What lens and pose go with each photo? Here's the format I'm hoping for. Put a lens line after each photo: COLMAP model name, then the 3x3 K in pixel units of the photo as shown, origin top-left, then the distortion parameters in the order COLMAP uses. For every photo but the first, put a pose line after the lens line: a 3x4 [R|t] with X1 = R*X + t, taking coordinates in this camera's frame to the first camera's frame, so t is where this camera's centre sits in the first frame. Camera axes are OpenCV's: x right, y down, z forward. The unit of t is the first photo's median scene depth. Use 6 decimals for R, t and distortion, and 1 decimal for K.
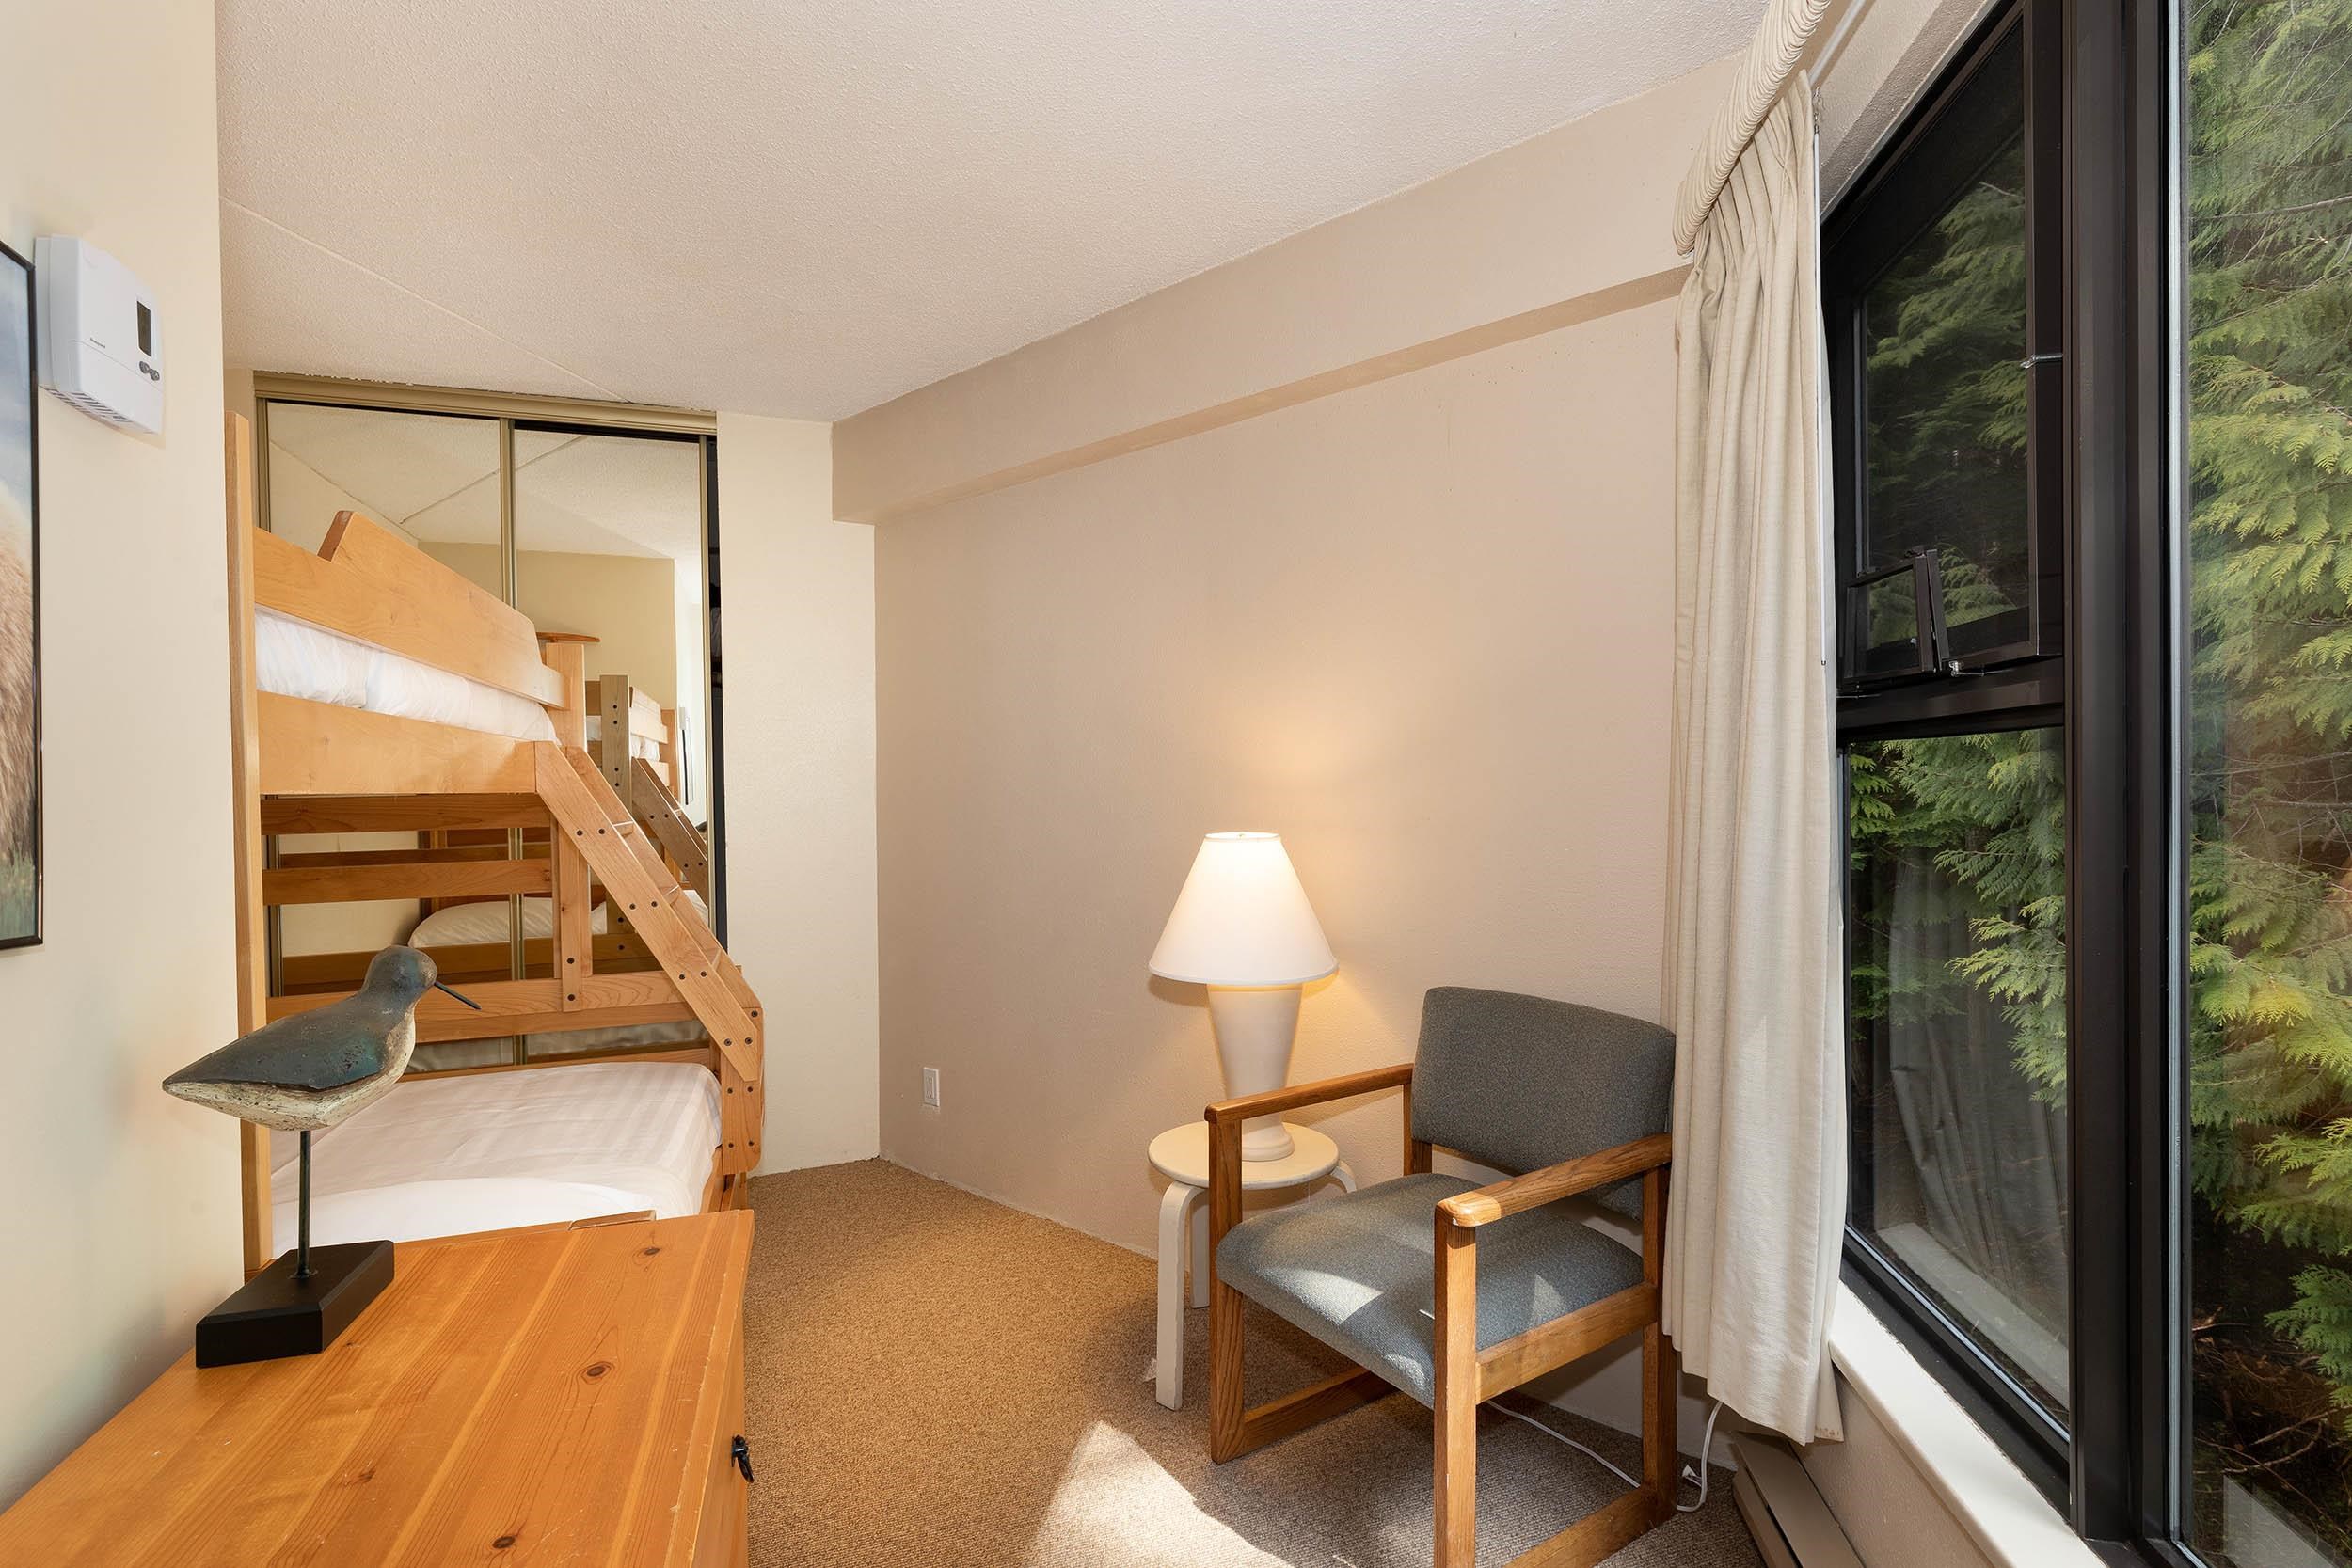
lens RADIAL K [[1092.4, 0, 1218.2], [0, 1092.4, 806.0], [0, 0, 1]] dist [0.001308, -0.000074]
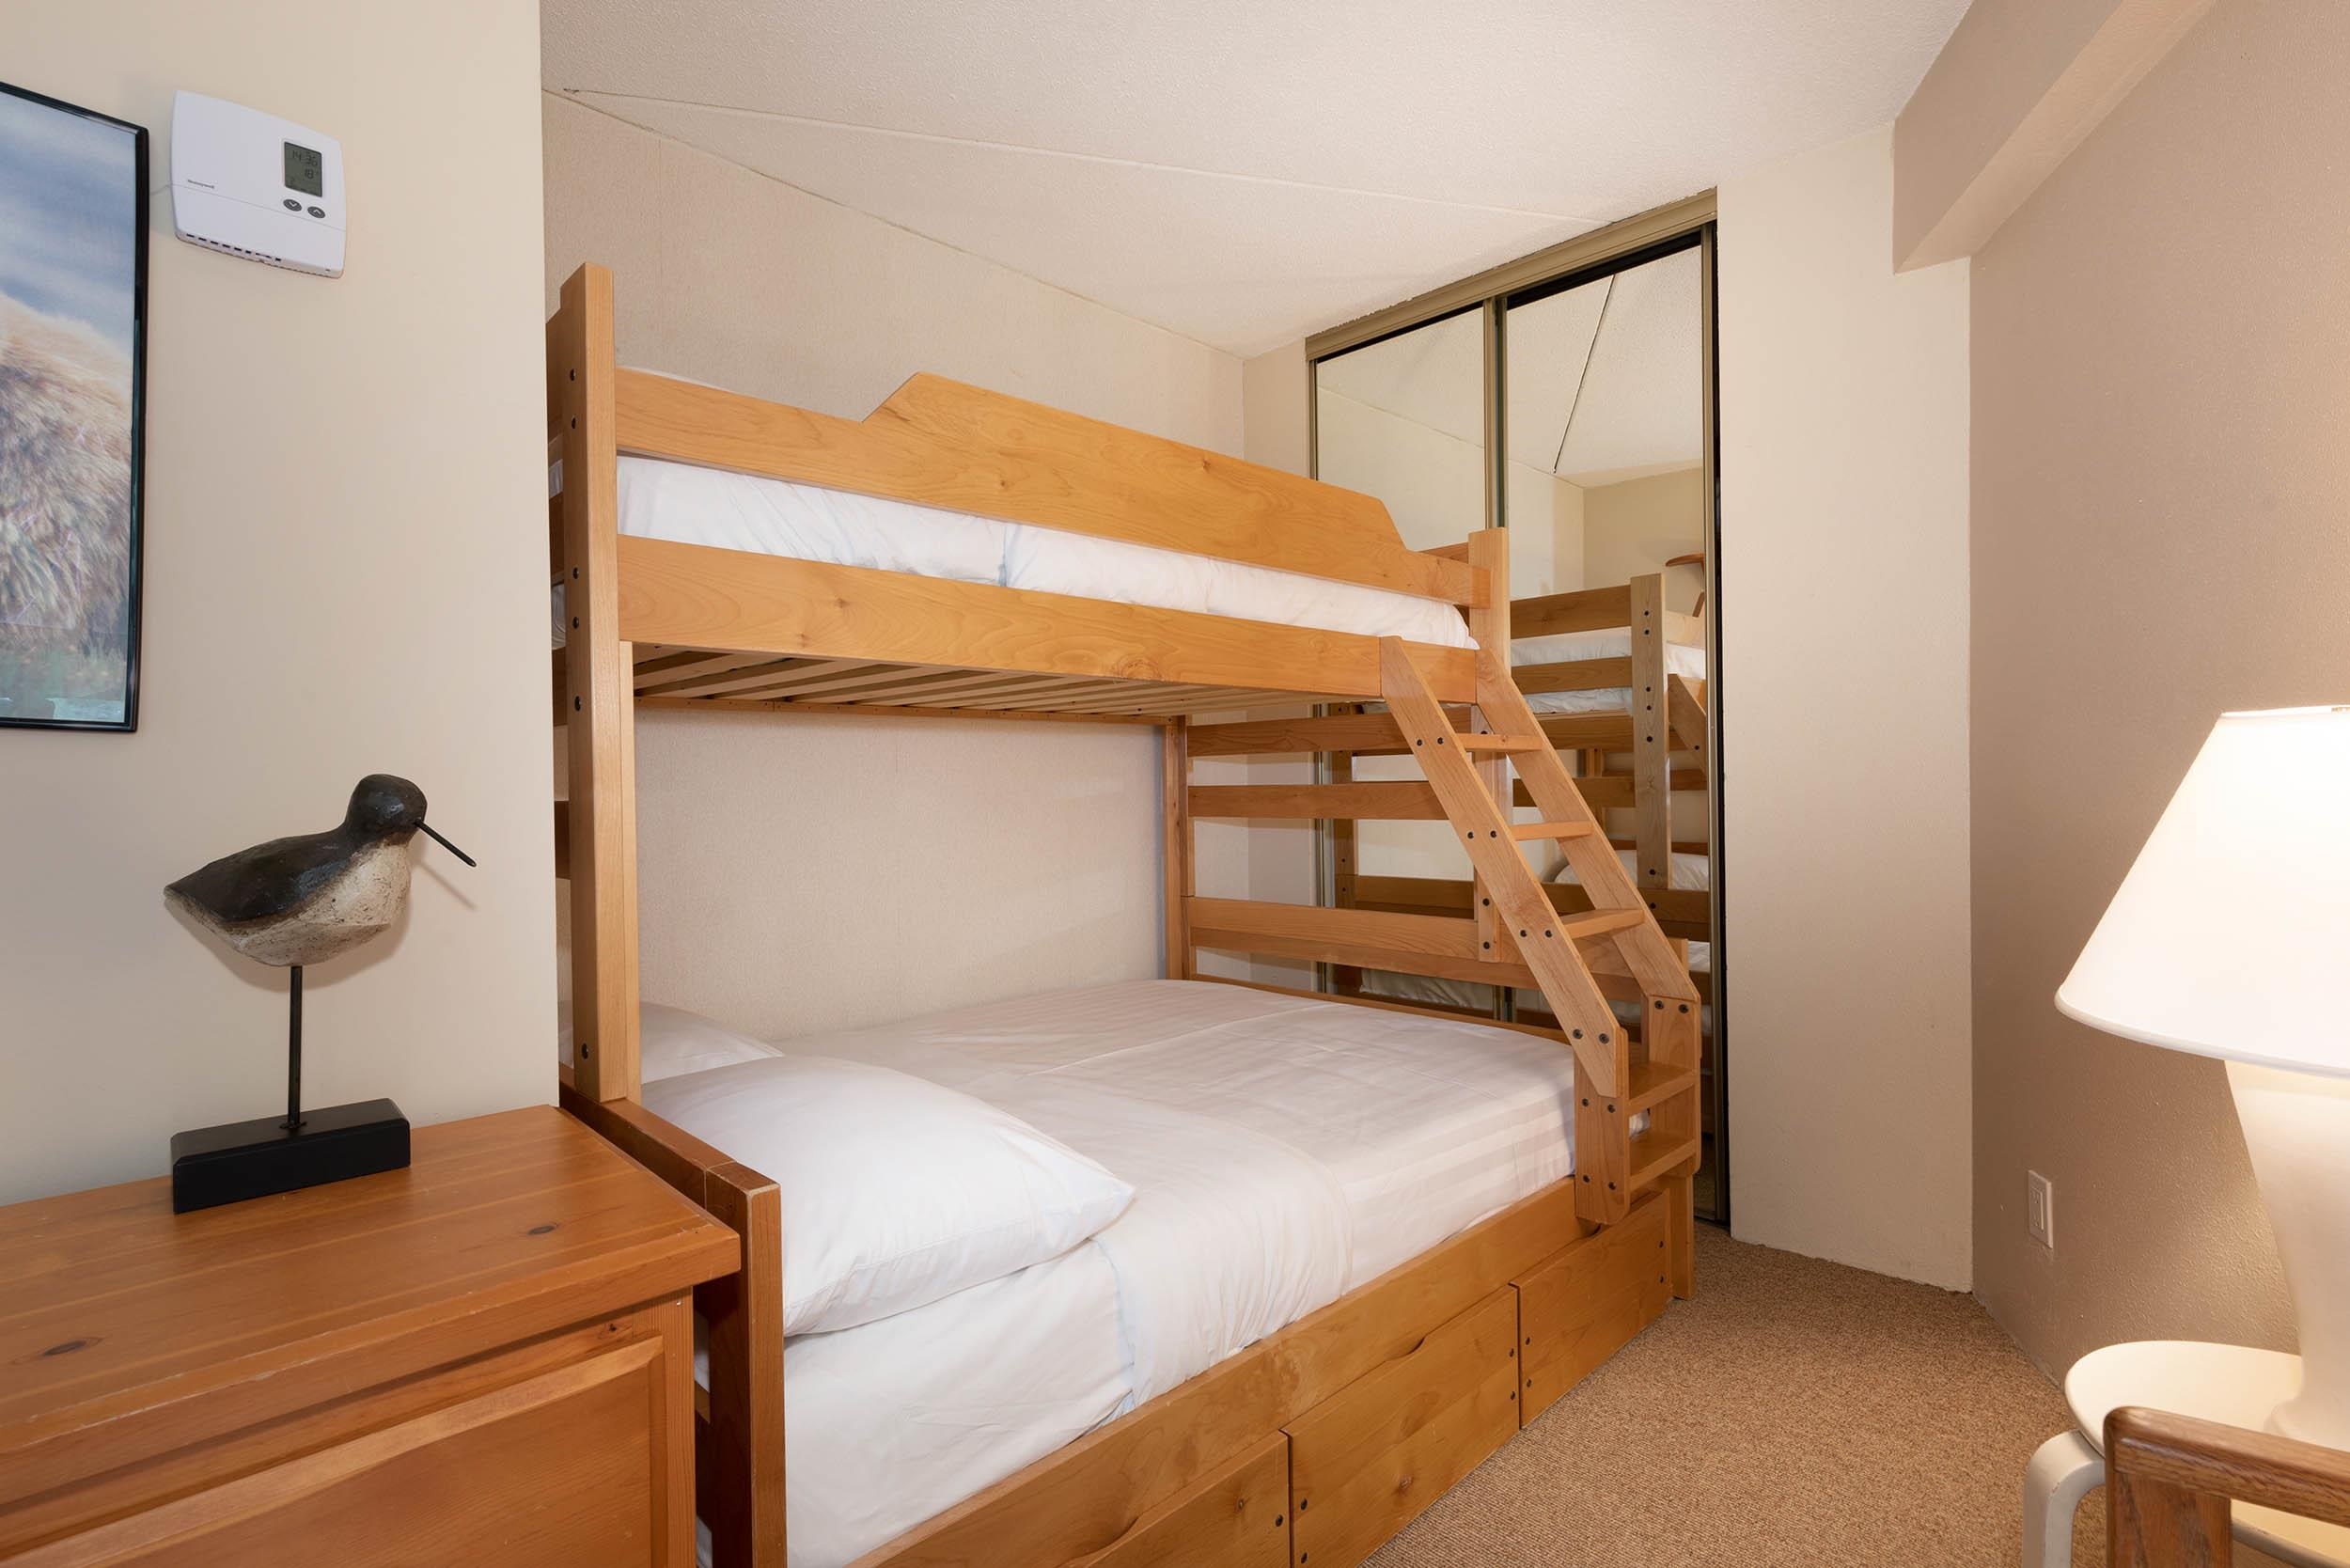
lens RADIAL K [[1136.7, 0, 1175.2], [0, 1136.7, 776.3], [0, 0, 1]] dist [0.015538, -0.000151]
pose [[0.411494, 0.002027, -0.911410, 0.122331], [-0.002727, 0.999996, 0.000993, 0.046663], [0.911408, 0.002077, 0.411498, 0.444733]]
